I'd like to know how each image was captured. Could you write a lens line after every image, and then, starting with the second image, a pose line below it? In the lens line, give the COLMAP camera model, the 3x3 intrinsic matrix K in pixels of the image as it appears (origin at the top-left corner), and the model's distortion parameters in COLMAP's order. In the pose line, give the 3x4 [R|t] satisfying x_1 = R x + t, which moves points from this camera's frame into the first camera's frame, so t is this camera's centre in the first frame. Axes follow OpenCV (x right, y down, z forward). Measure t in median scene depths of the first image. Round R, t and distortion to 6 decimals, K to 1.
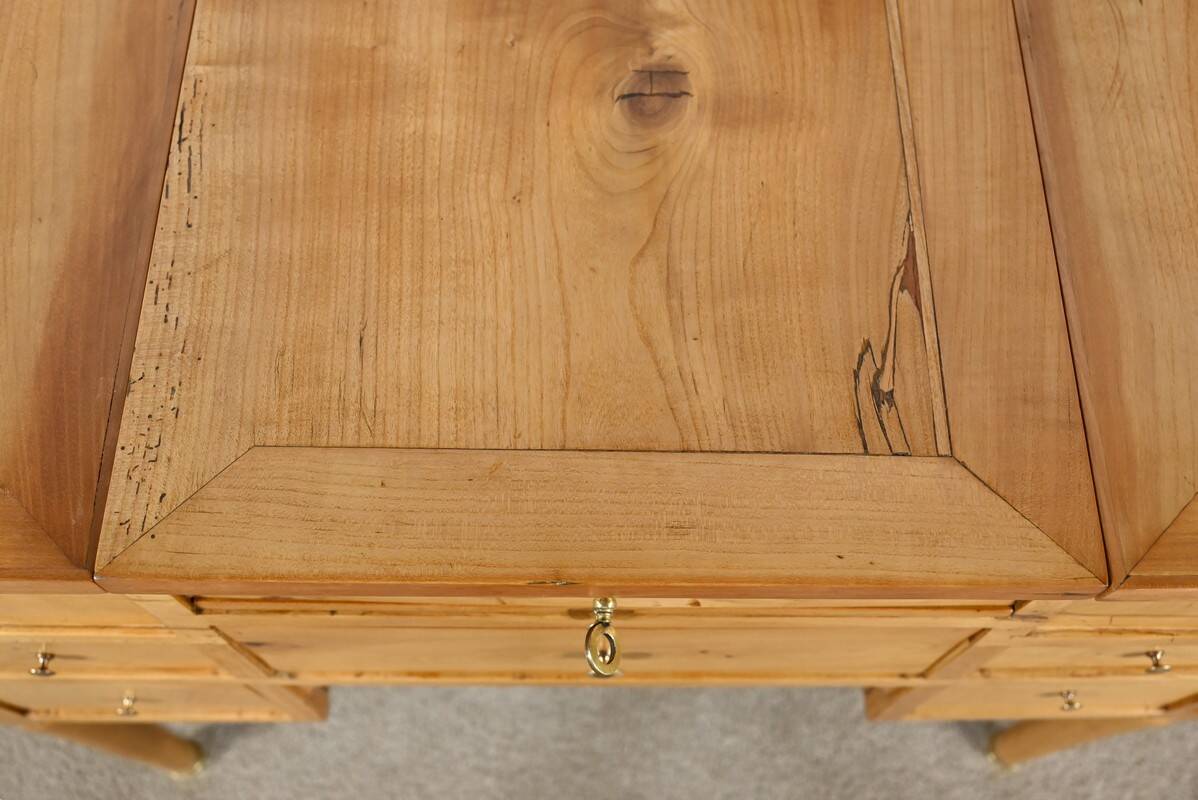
lens RADIAL K [[1163.6, 0, 588.7], [0, 1163.6, 335.1], [0, 0, 1]] dist [-0.004346, 0.000000]
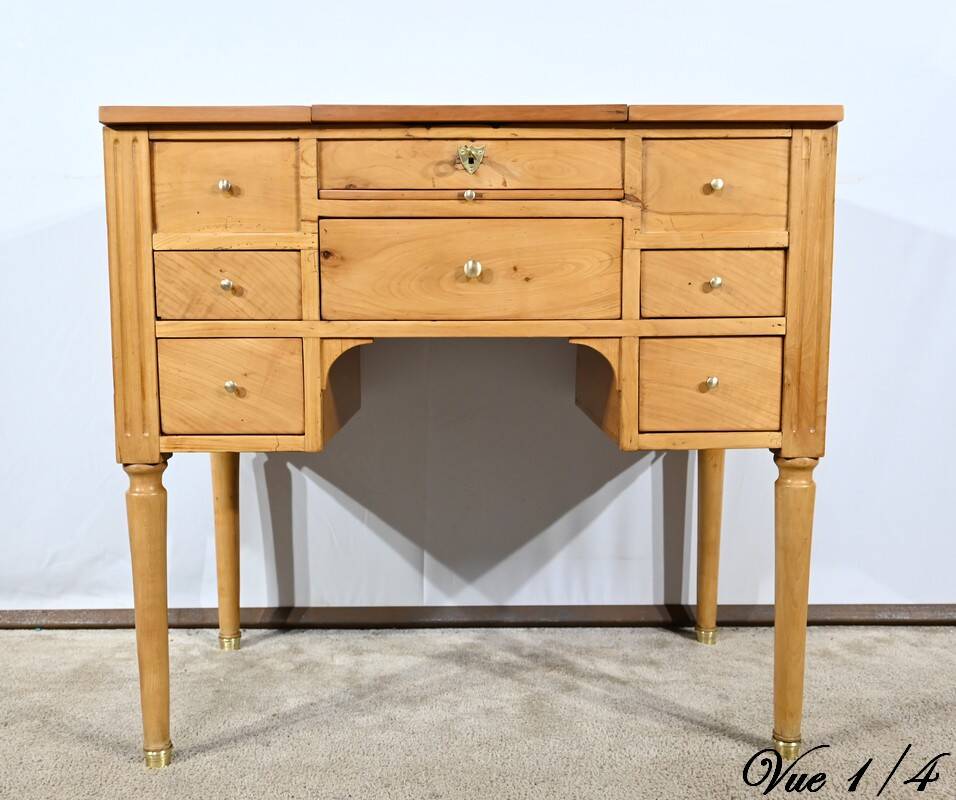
lens RADIAL K [[996.6, 0, 452.1], [0, 996.6, 412.5], [0, 0, 1]] dist [-0.005774, 0.000000]
pose [[0.999968, -0.005386, -0.005995, -0.019683], [-0.002074, 0.546814, -0.837251, 2.405555], [0.007788, 0.837237, 0.546785, 0.165839]]
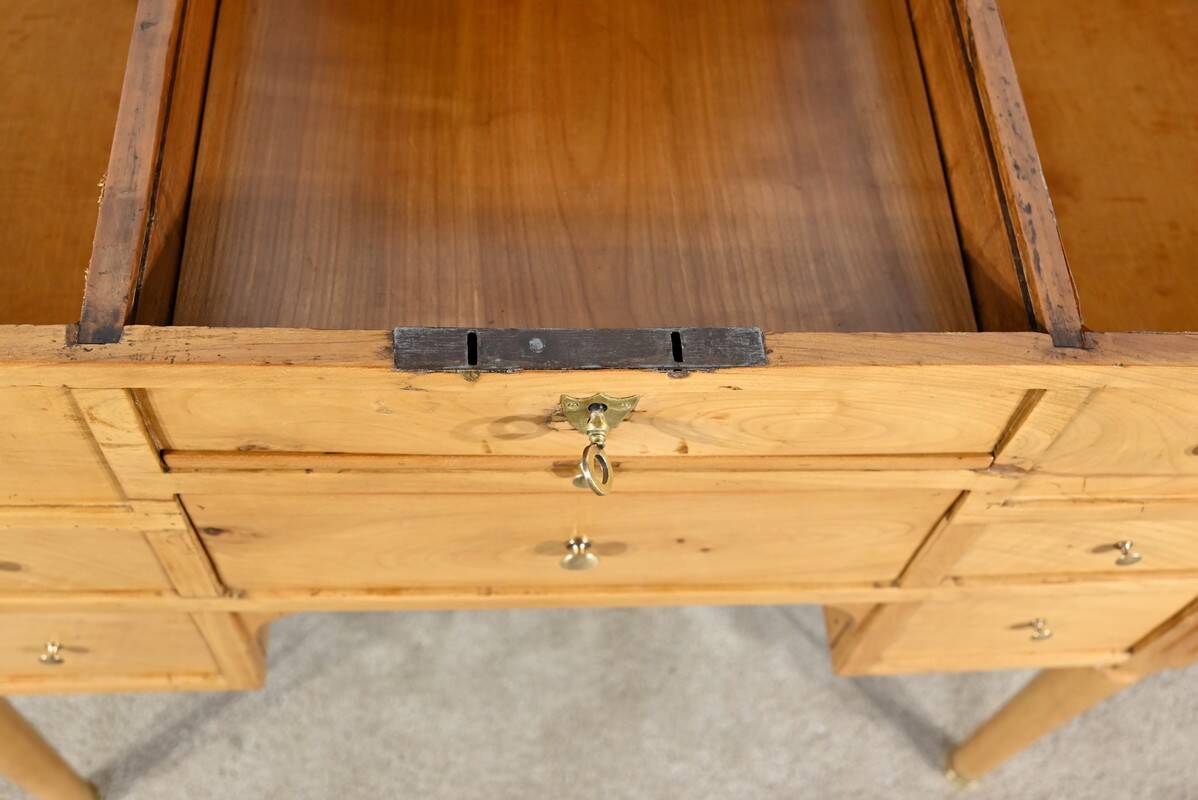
lens RADIAL K [[1259.5, 0, 592.9], [0, 1259.5, 355.7], [0, 0, 1]] dist [-0.006363, 0.000000]
pose [[0.996374, -0.000218, 0.085077, -0.073886], [0.007524, 0.996305, -0.085557, 0.235126], [-0.084744, 0.085887, 0.992694, -0.064818]]
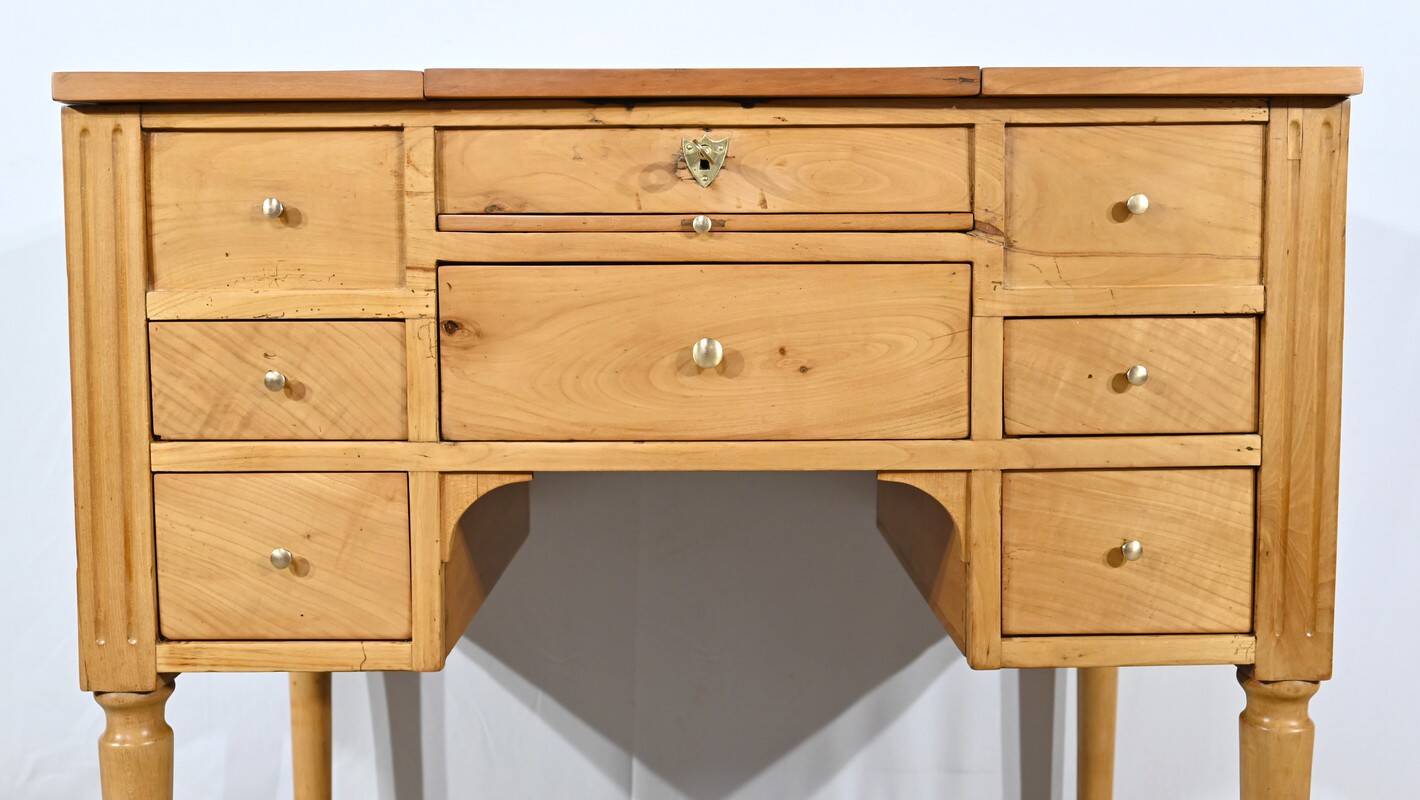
lens RADIAL K [[1341.8, 0, 677.1], [0, 1341.8, 364.3], [0, 0, 1]] dist [-0.004551, 0.000000]
pose [[0.999903, -0.007103, -0.012007, -0.003317], [-0.006734, 0.508044, -0.861305, 1.827102], [0.012218, 0.861302, 0.507947, 0.265212]]
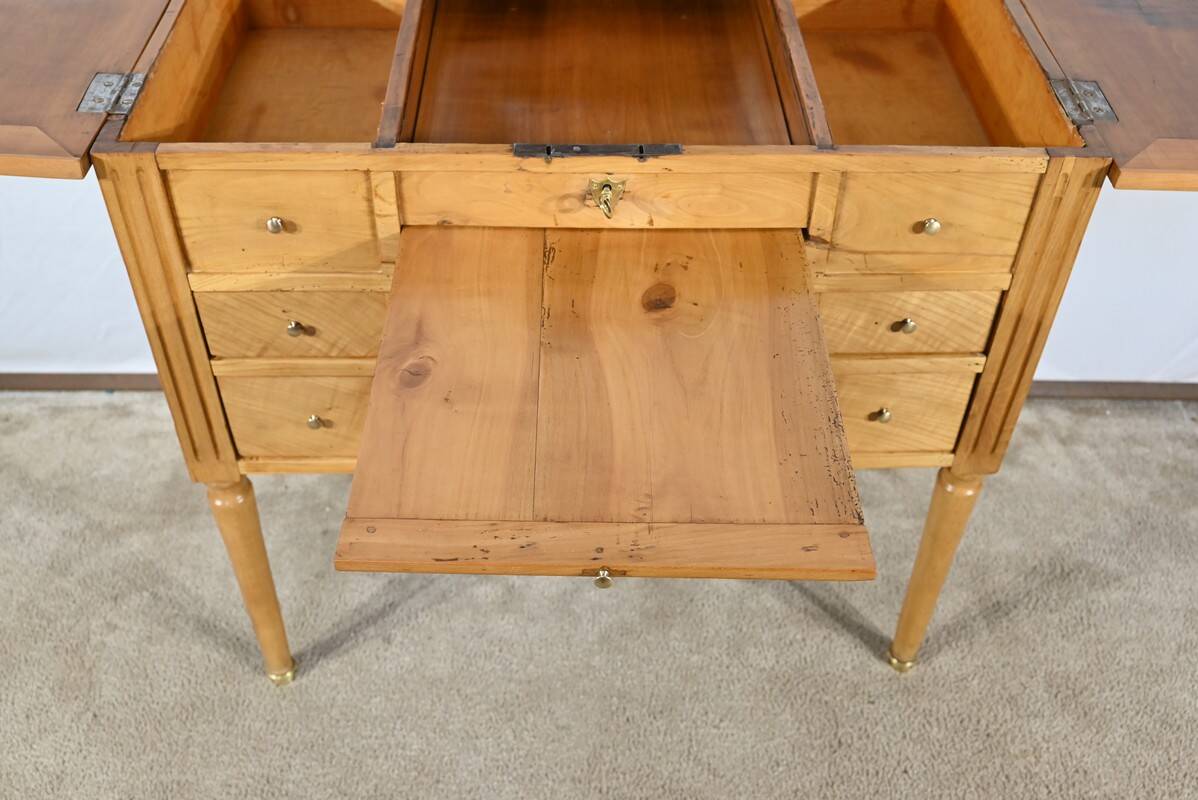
lens RADIAL K [[1163.6, 0, 584.8], [0, 1163.6, 363.4], [0, 0, 1]] dist [-0.004346, 0.000000]
pose [[0.999827, -0.004073, 0.018166, -0.060176], [0.010482, 0.929583, -0.368463, 1.174056], [-0.015386, 0.368589, 0.929465, -0.779172]]
